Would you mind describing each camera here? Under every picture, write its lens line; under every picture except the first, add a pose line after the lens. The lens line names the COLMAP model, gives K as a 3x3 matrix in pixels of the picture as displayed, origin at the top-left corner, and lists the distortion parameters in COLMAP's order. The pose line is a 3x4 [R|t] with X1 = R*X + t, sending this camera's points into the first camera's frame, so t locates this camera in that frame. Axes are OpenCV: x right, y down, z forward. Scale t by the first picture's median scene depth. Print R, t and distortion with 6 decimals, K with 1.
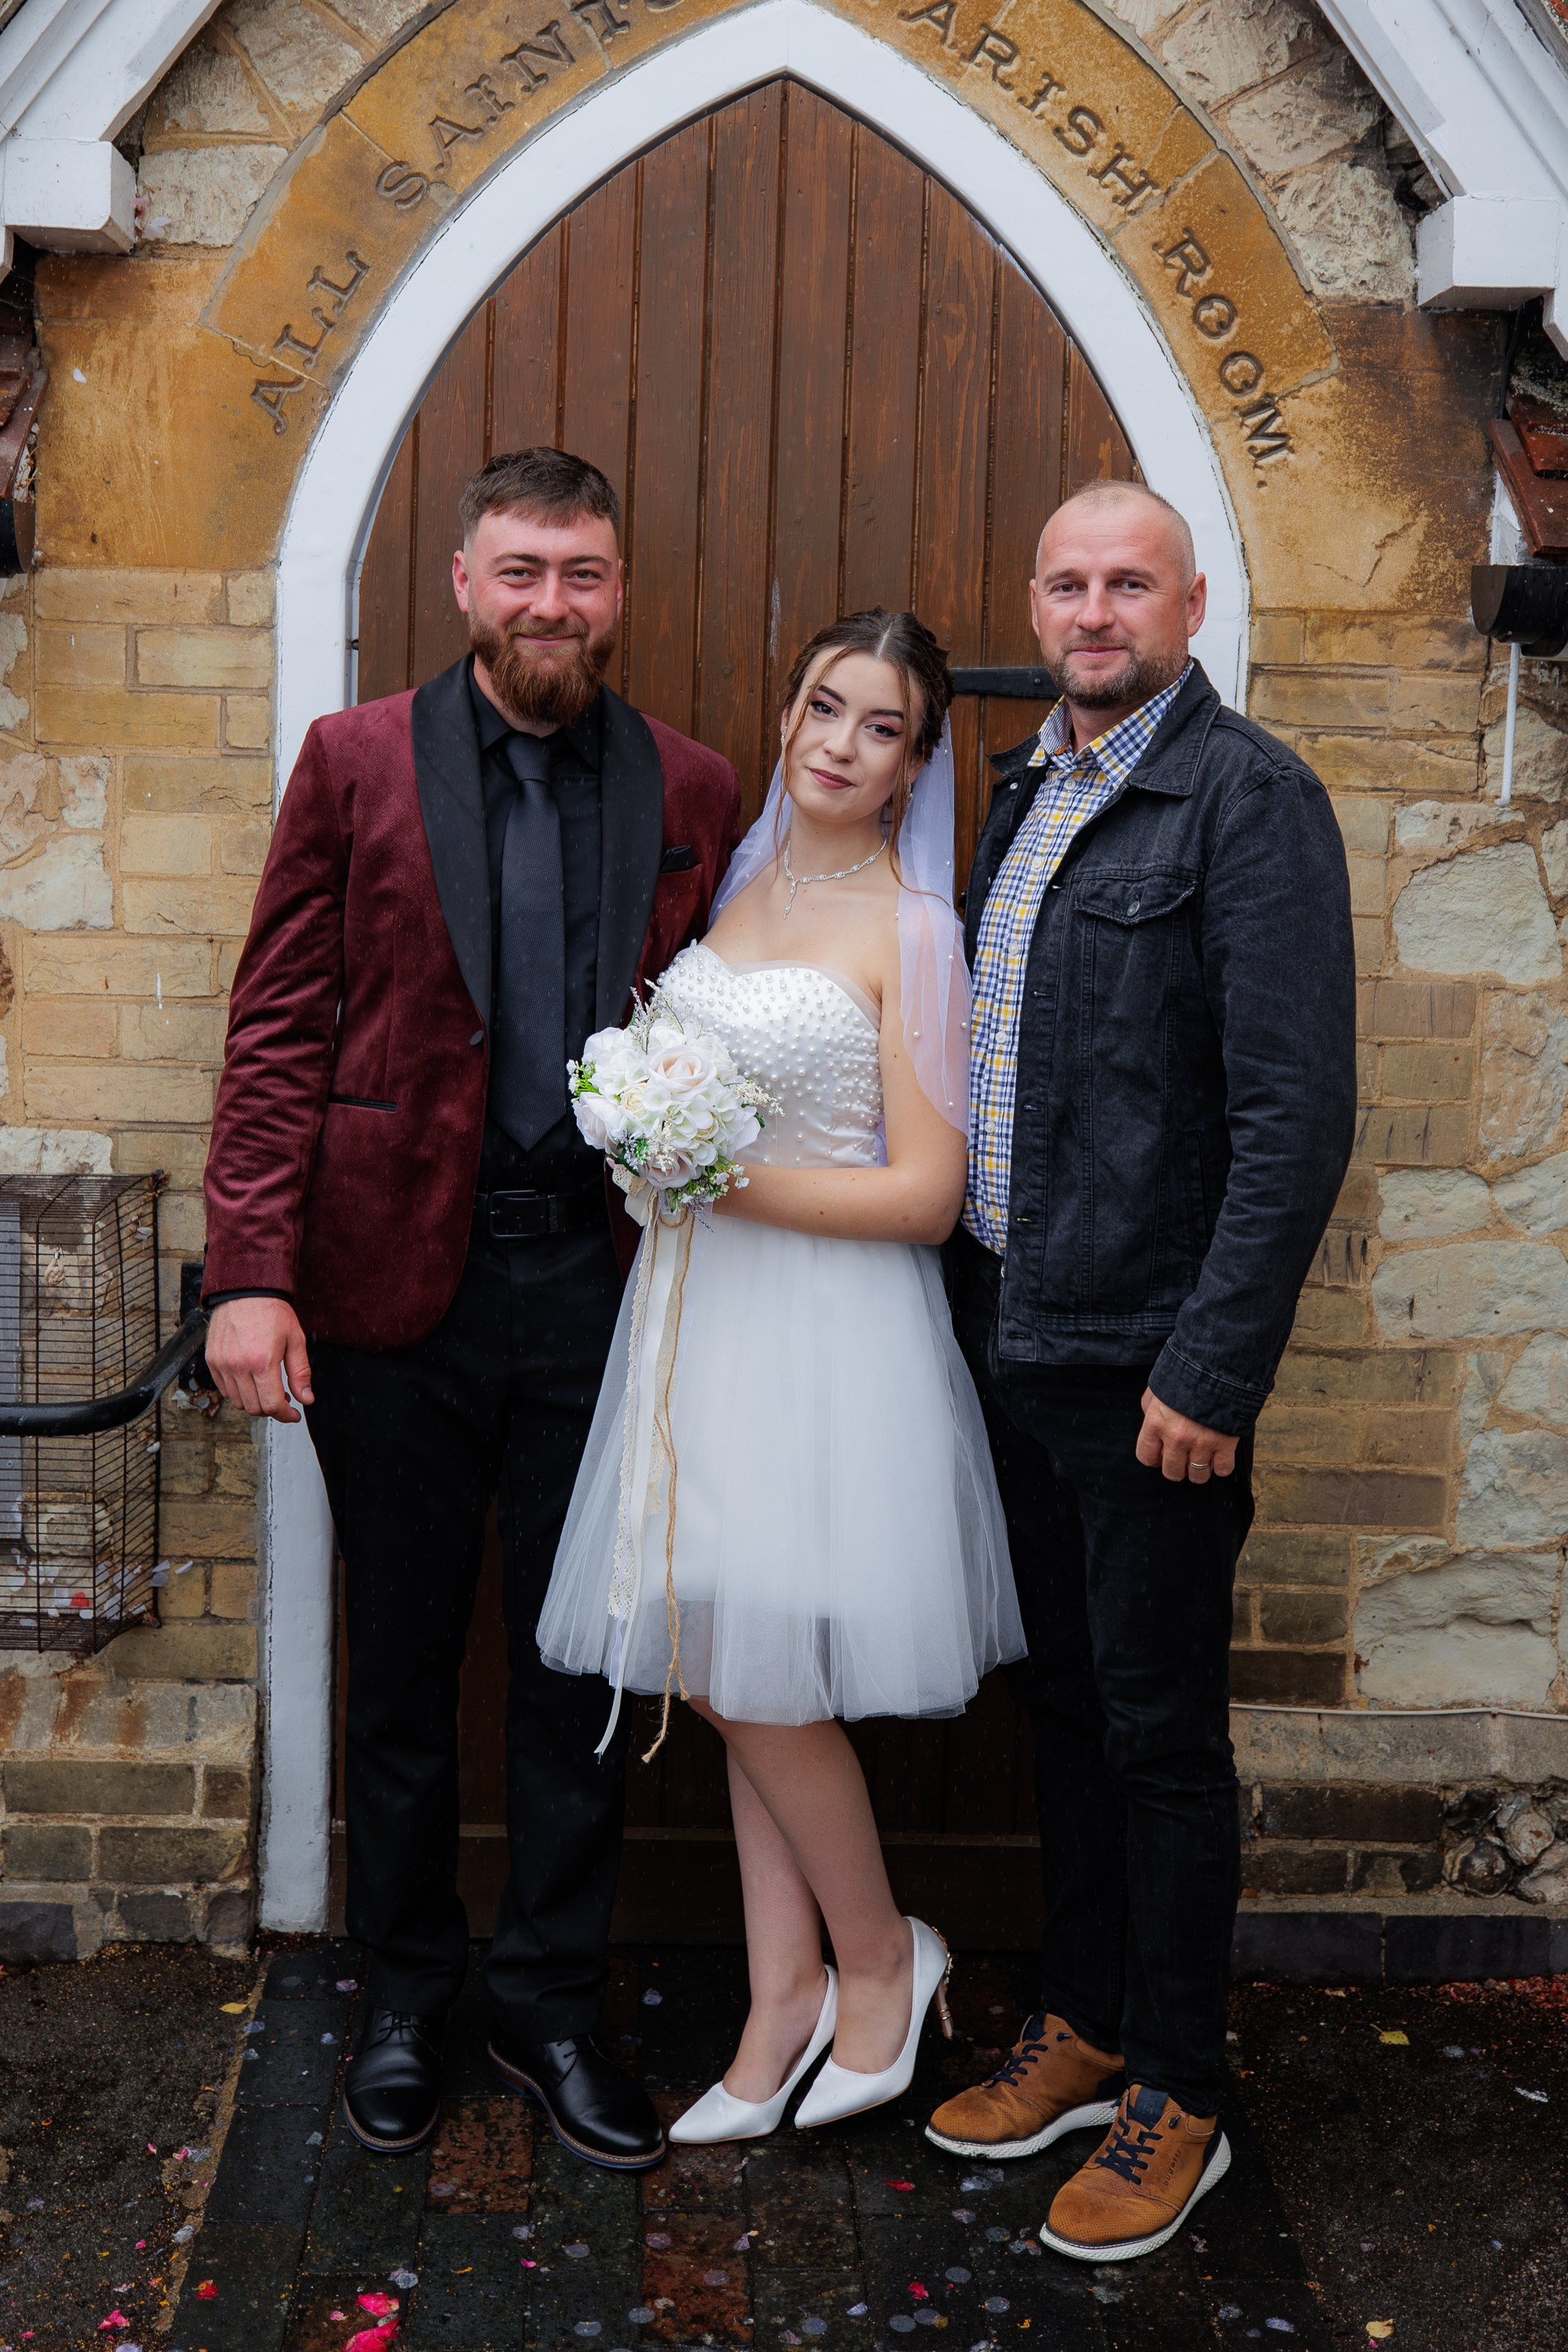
lens RADIAL K [[2334.1, 0, 778.9], [0, 2334.1, 914.2], [0, 0, 1]] dist [0.001116, 0.002027]
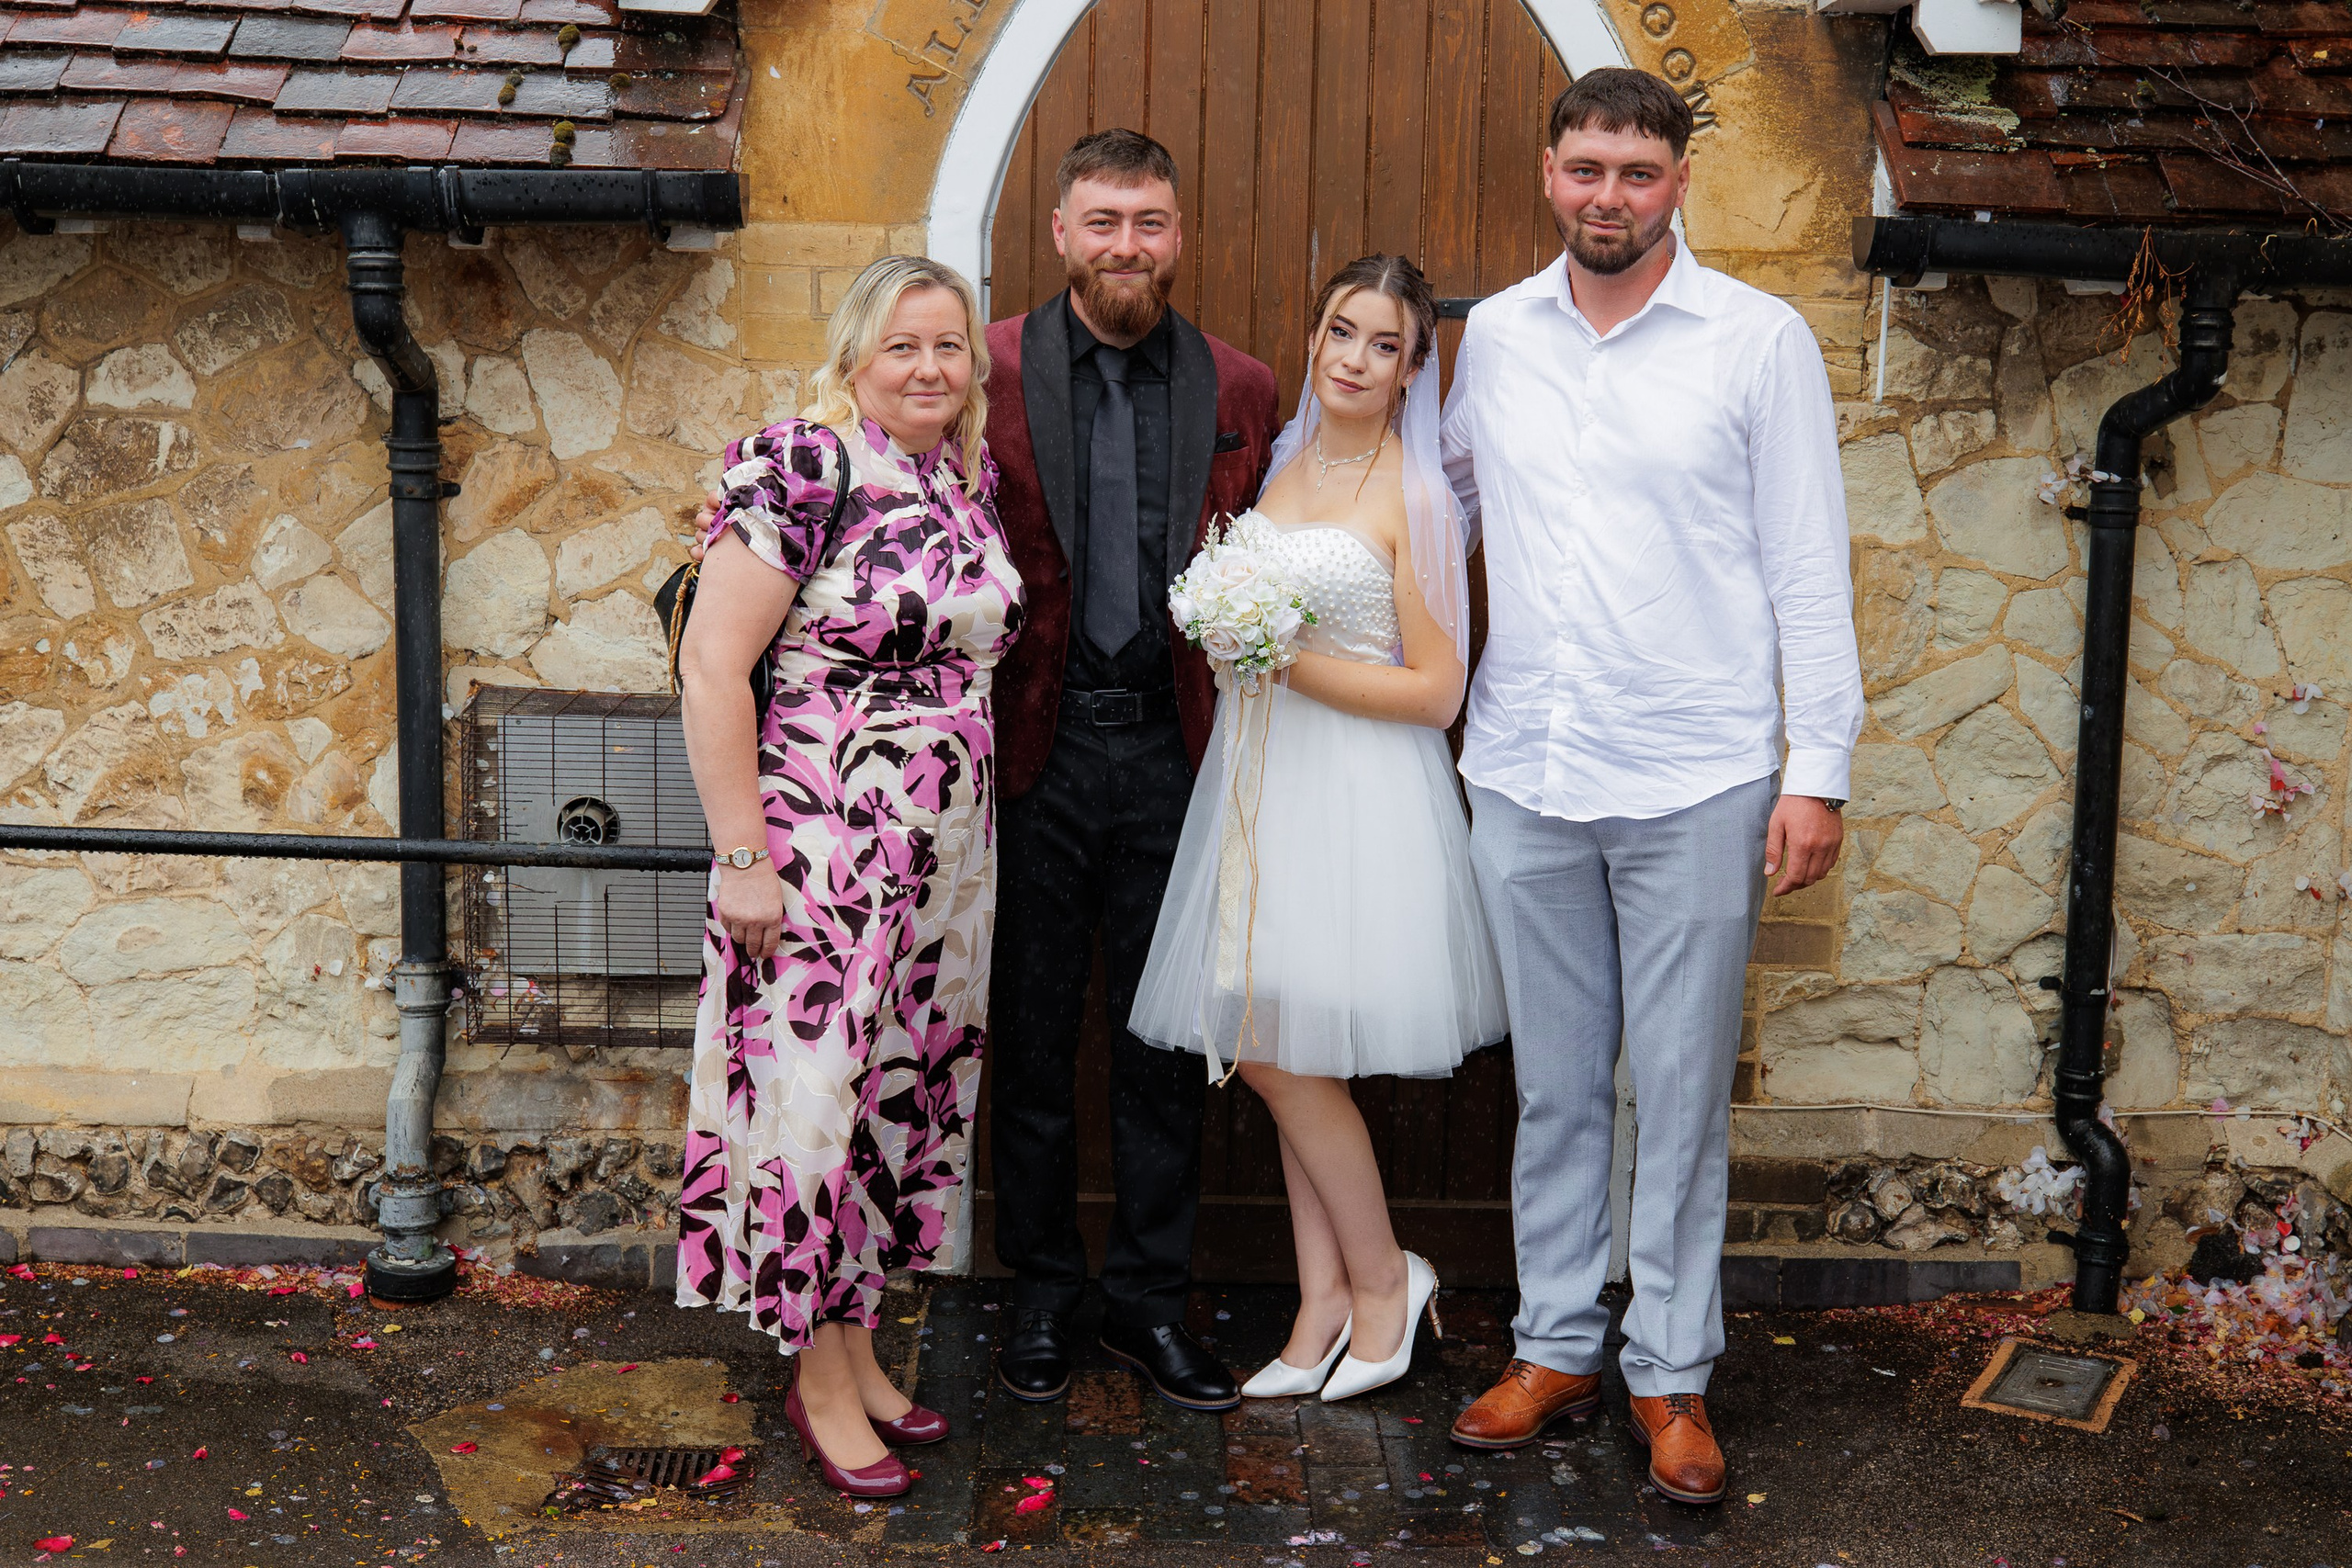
lens RADIAL K [[2397.9, 0, 1253.1], [0, 2397.9, 699.7], [0, 0, 1]] dist [-0.011206, 0.027177]
pose [[0.999961, -0.002831, -0.008424, -0.025052], [0.003329, 0.998214, 0.059640, 0.036587], [0.008241, -0.059666, 0.998184, -0.333920]]
